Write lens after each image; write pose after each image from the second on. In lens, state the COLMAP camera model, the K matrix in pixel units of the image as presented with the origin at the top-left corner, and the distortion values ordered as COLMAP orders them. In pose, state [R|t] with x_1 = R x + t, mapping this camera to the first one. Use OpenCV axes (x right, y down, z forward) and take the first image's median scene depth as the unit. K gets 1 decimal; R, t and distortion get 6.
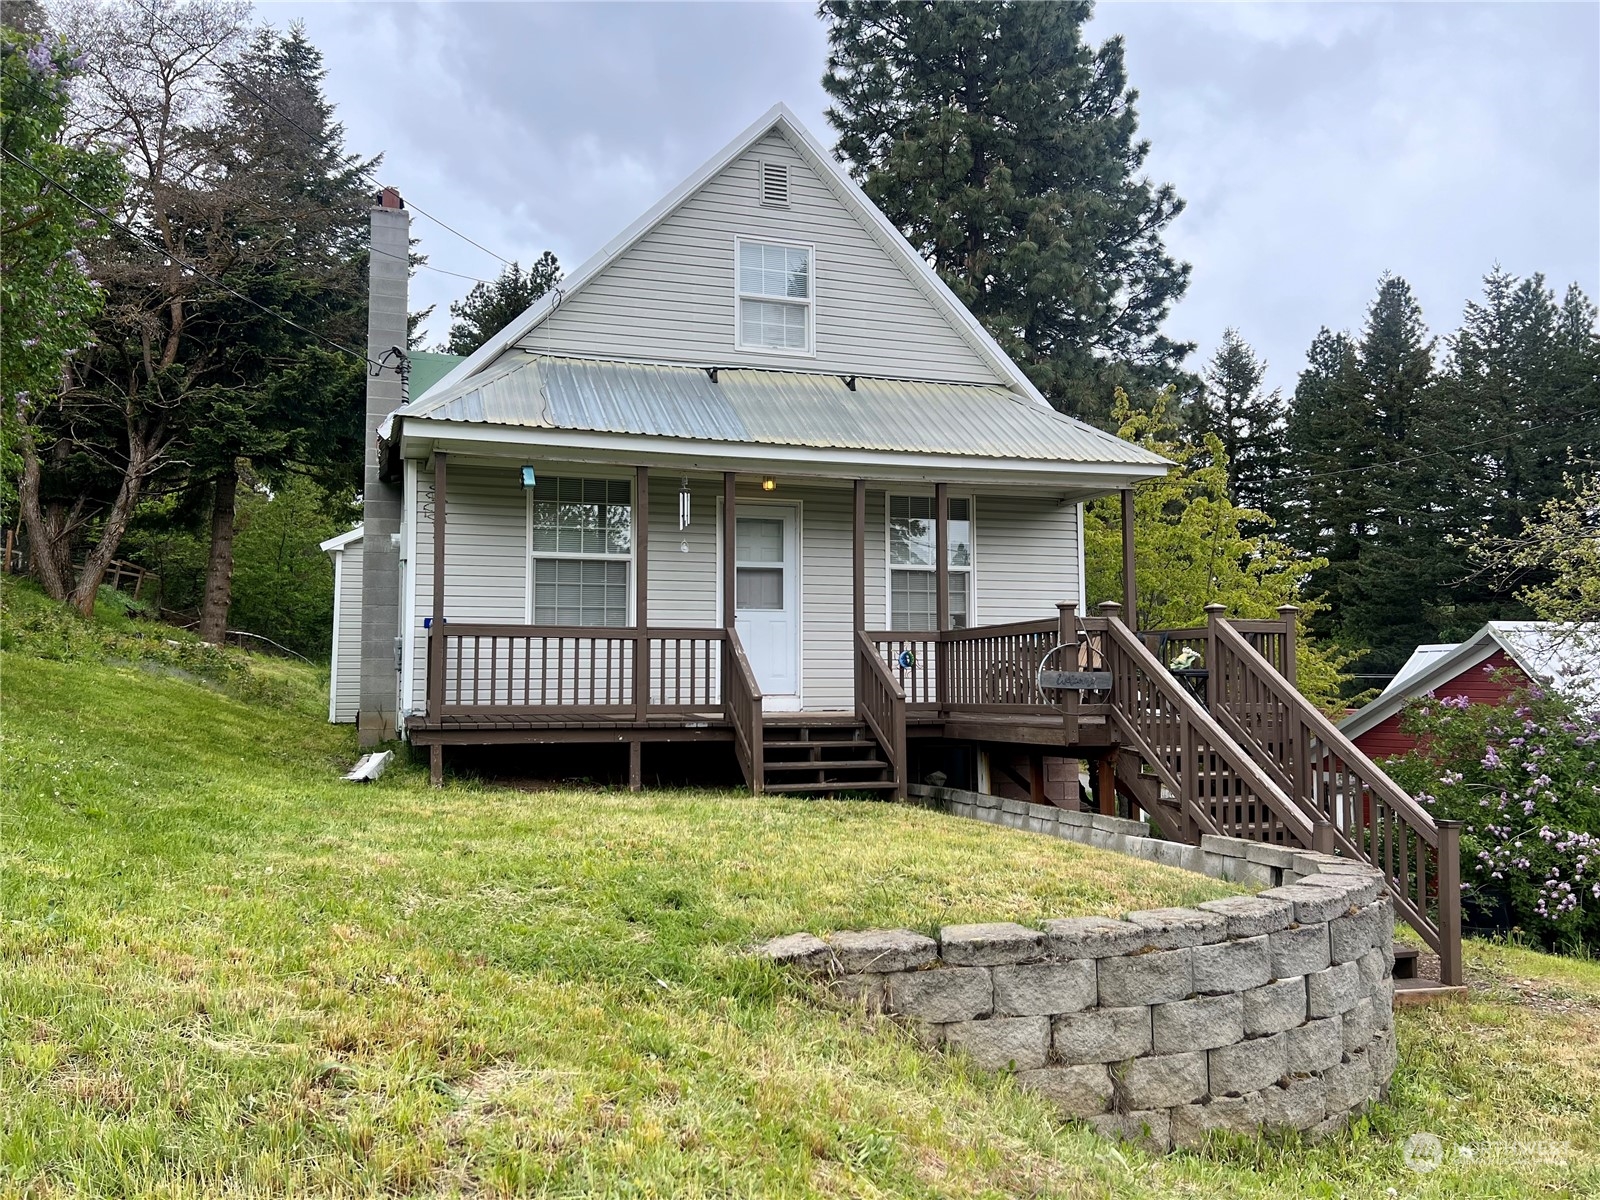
lens RADIAL K [[1201.1, 0, 798.7], [0, 1201.1, 595.2], [0, 0, 1]] dist [0.060054, -0.062853]
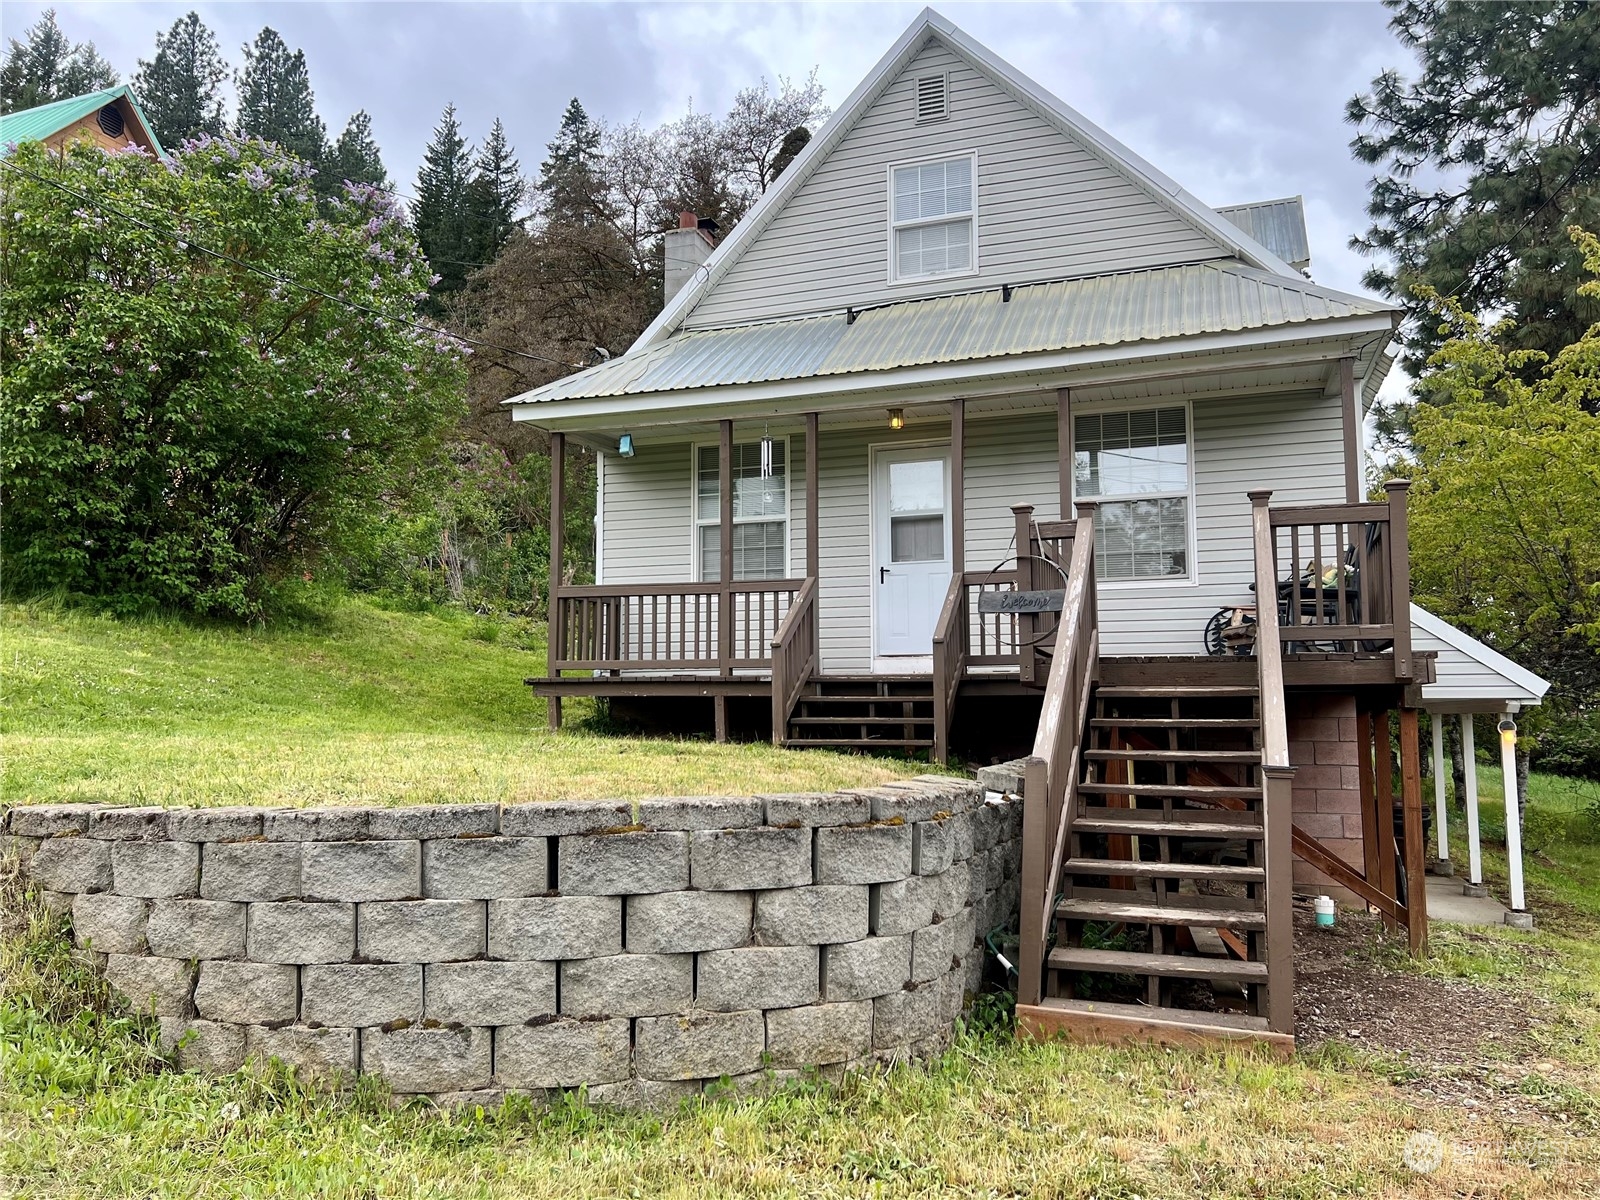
lens RADIAL K [[1201.1, 0, 804.8], [0, 1201.1, 587.7], [0, 0, 1]] dist [0.060054, -0.062853]
pose [[0.790792, -0.063316, -0.608801, 0.521568], [0.046742, 0.997978, -0.043076, 0.078063], [0.610298, 0.005608, 0.792152, 0.255907]]
